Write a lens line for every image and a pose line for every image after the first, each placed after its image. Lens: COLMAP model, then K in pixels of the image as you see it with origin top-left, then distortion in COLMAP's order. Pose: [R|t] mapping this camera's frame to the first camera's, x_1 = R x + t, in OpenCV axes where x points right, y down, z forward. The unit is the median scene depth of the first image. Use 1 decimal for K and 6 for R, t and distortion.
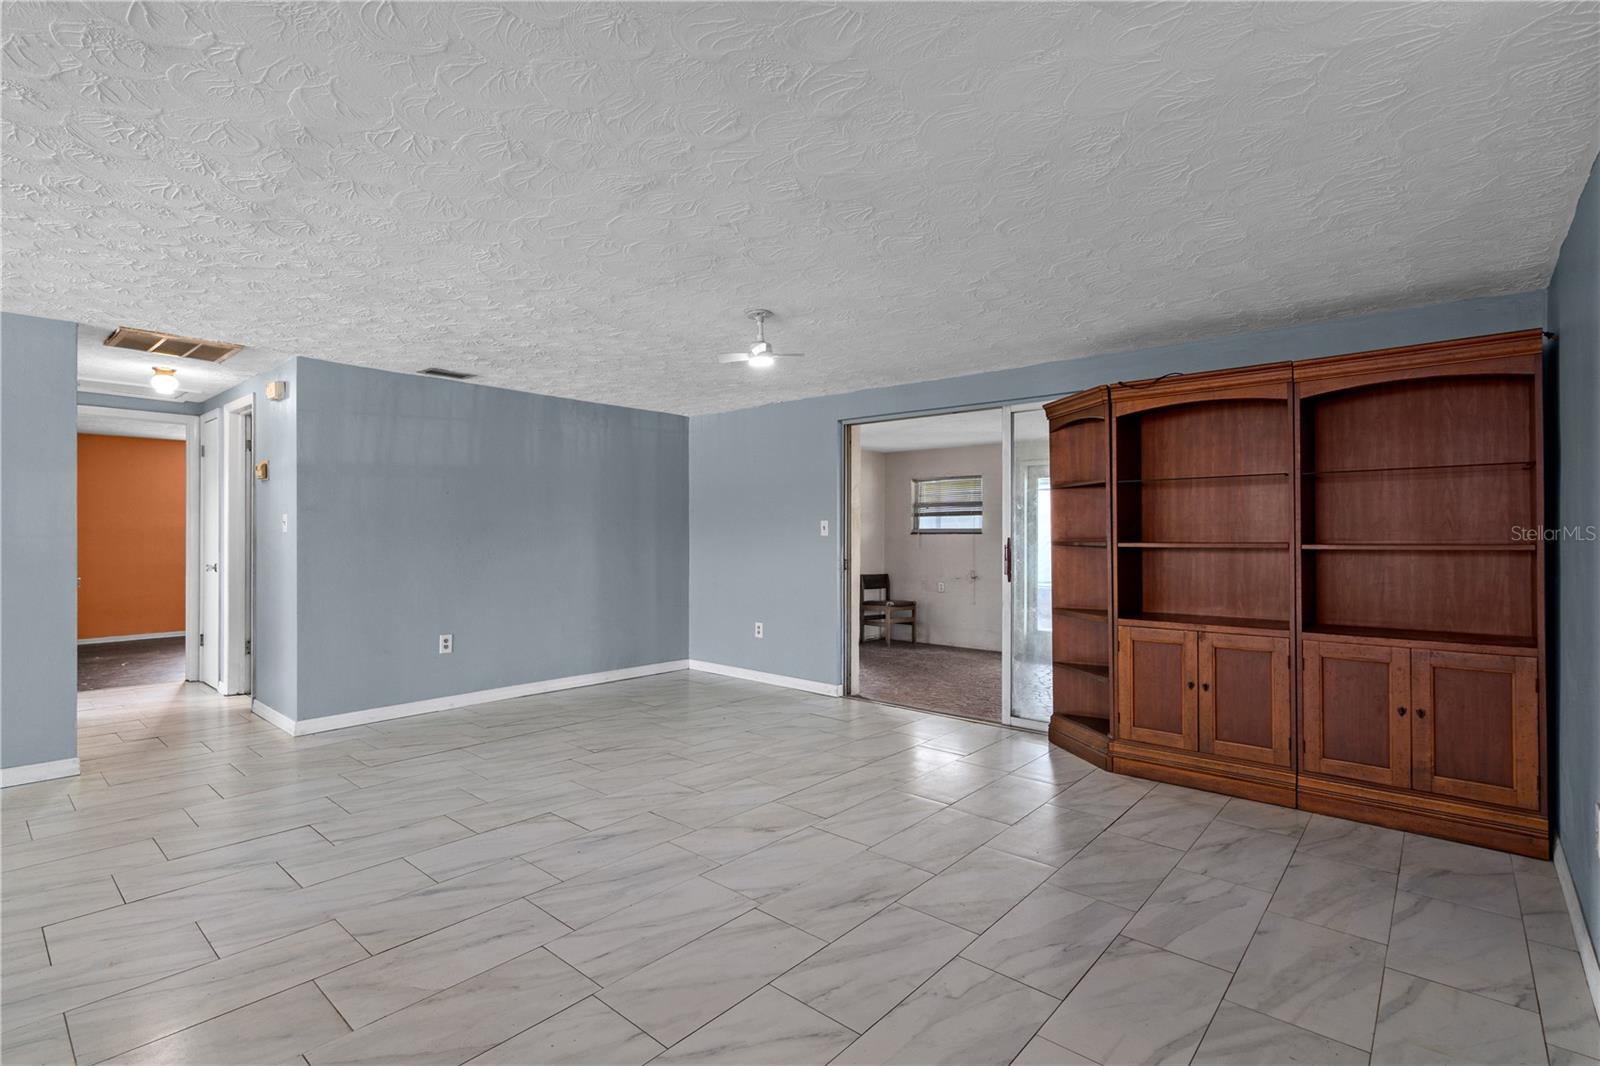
lens RADIAL K [[745.4, 0, 801.4], [0, 745.4, 537.5], [0, 0, 1]] dist [-0.008481, 0.002404]
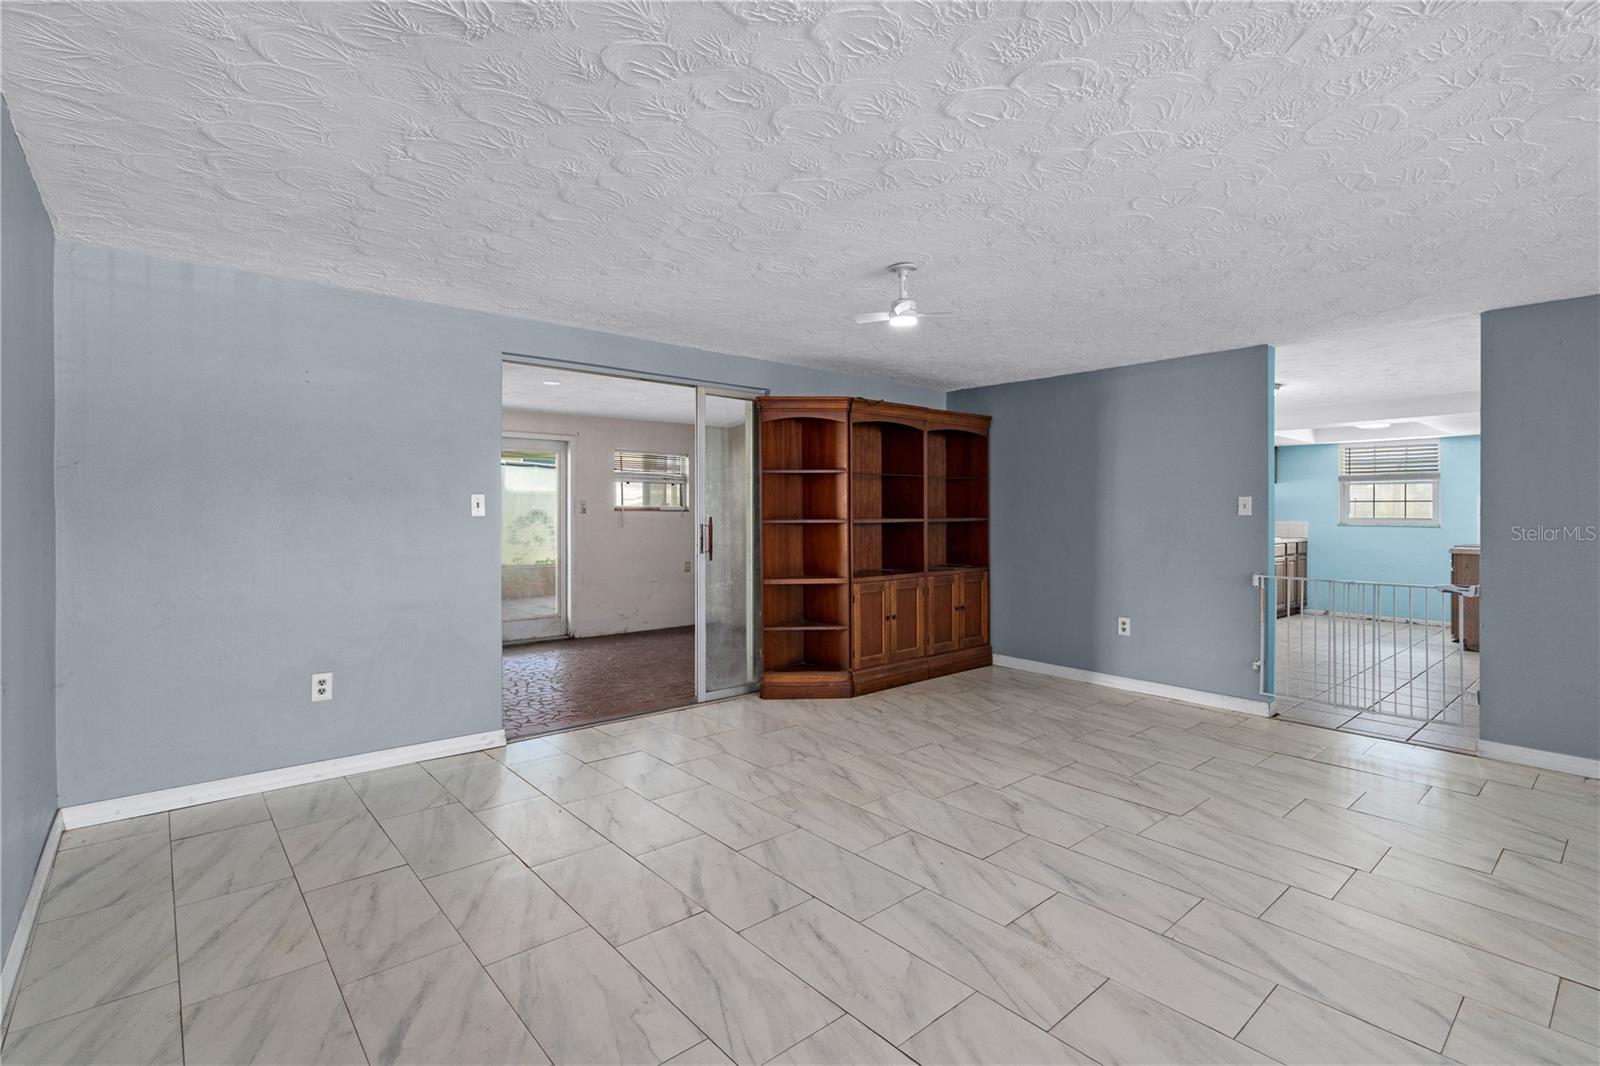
lens RADIAL K [[745.4, 0, 776.7], [0, 745.4, 502.4], [0, 0, 1]] dist [-0.008481, 0.002404]
pose [[0.155429, 0.009619, 0.987800, -0.888206], [0.003362, 0.999942, -0.010266, -0.010020], [-0.987841, 0.004916, 0.155388, 0.934181]]
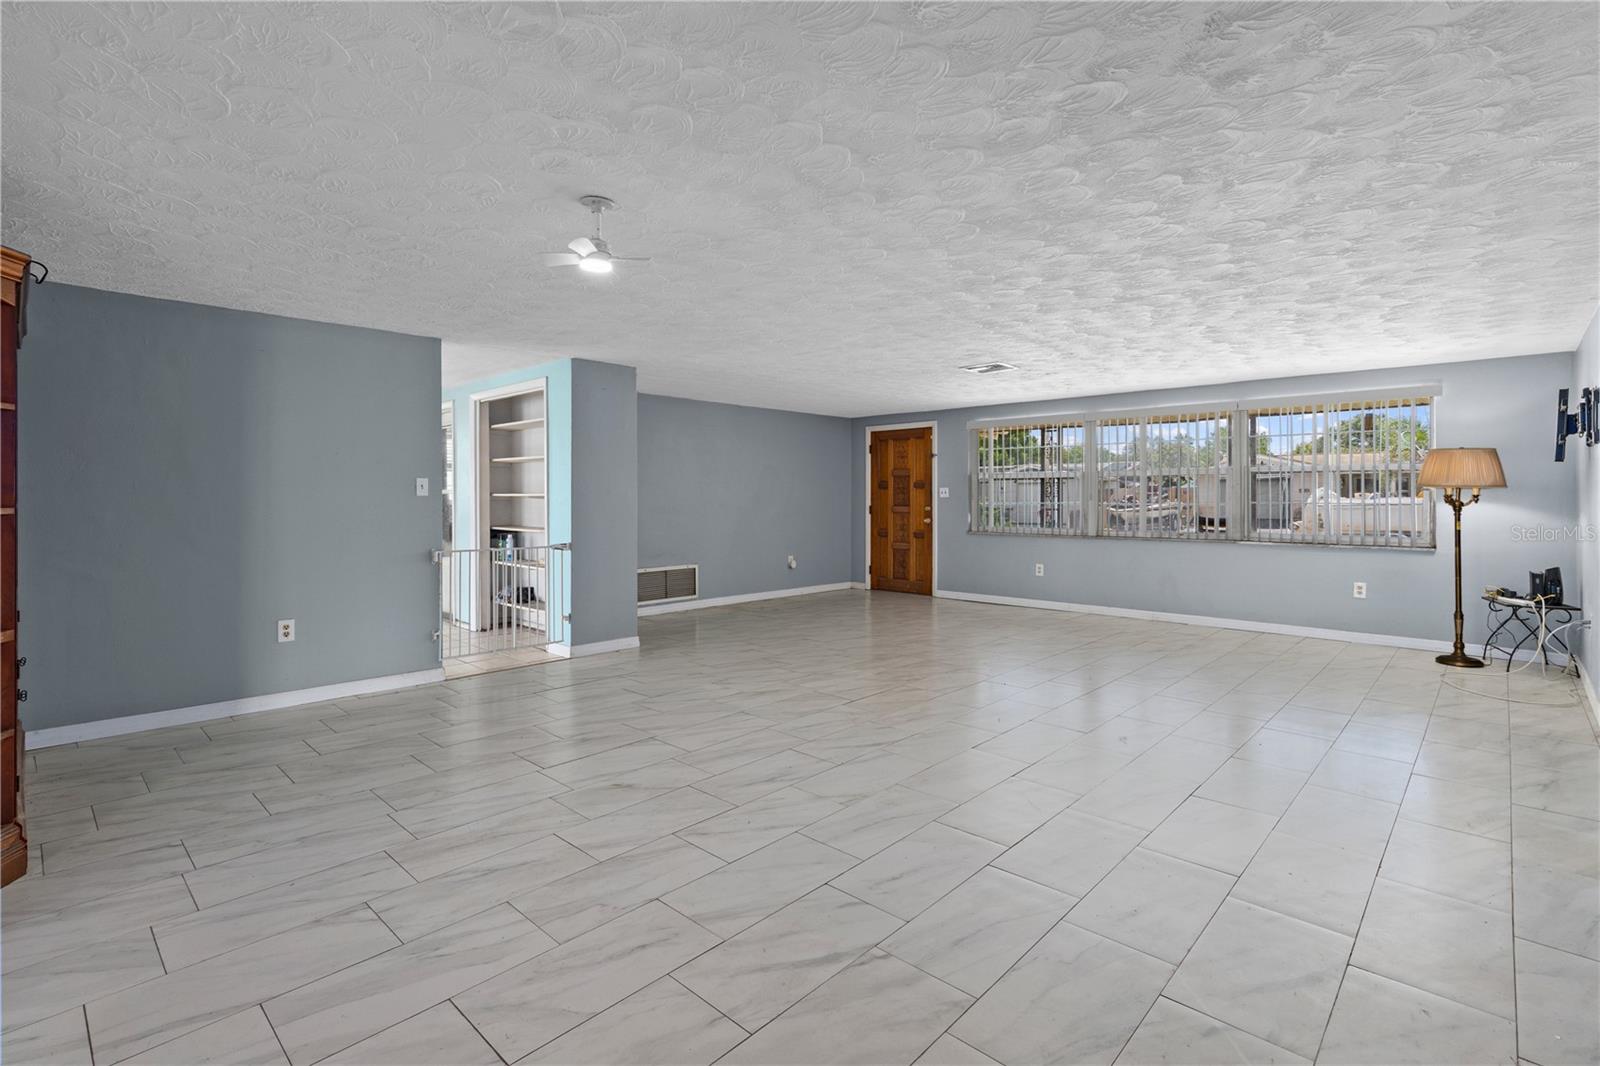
lens RADIAL K [[745.4, 0, 799.7], [0, 745.4, 498.2], [0, 0, 1]] dist [-0.008481, 0.002404]
pose [[-0.999134, -0.002069, 0.041552, -0.269321], [-0.001552, 0.999921, 0.012462, -0.011270], [-0.041574, 0.012387, -0.999059, 1.610493]]
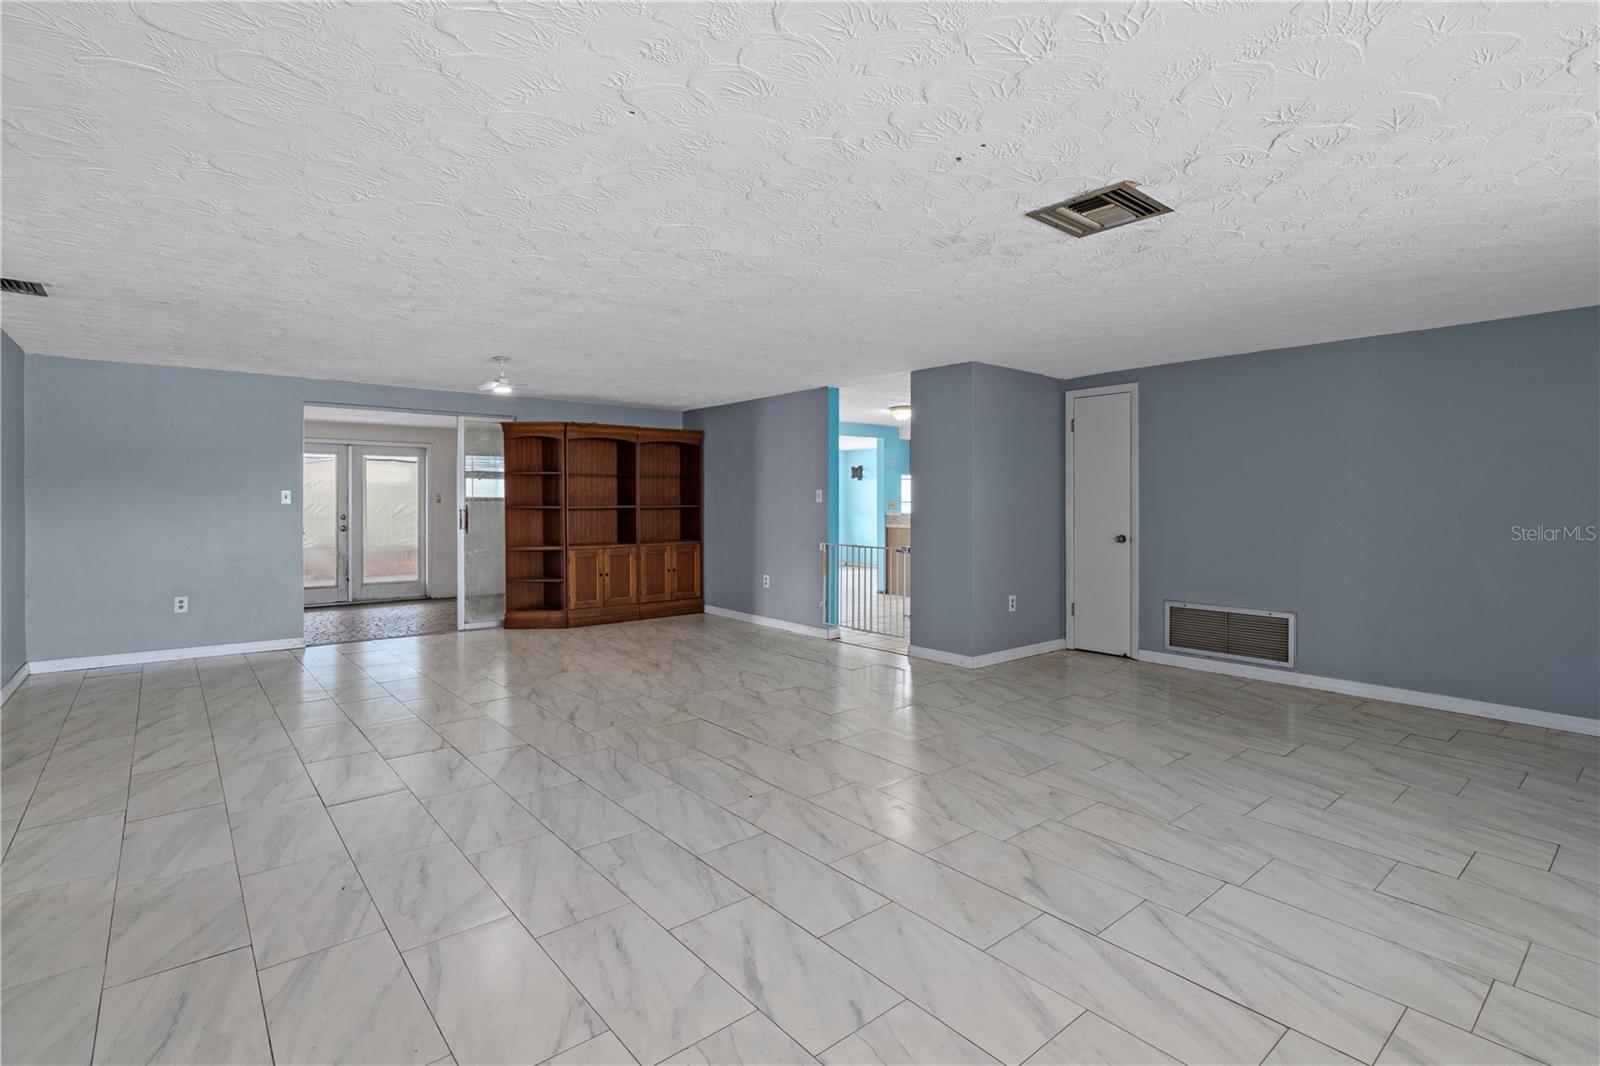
lens RADIAL K [[745.4, 0, 746.5], [0, 745.4, 500.9], [0, 0, 1]] dist [-0.008481, 0.002404]
pose [[0.186825, -0.000801, 0.982393, -1.357041], [0.006845, 0.999976, -0.000486, -0.002531], [-0.982369, 0.006815, 0.186826, 0.203799]]
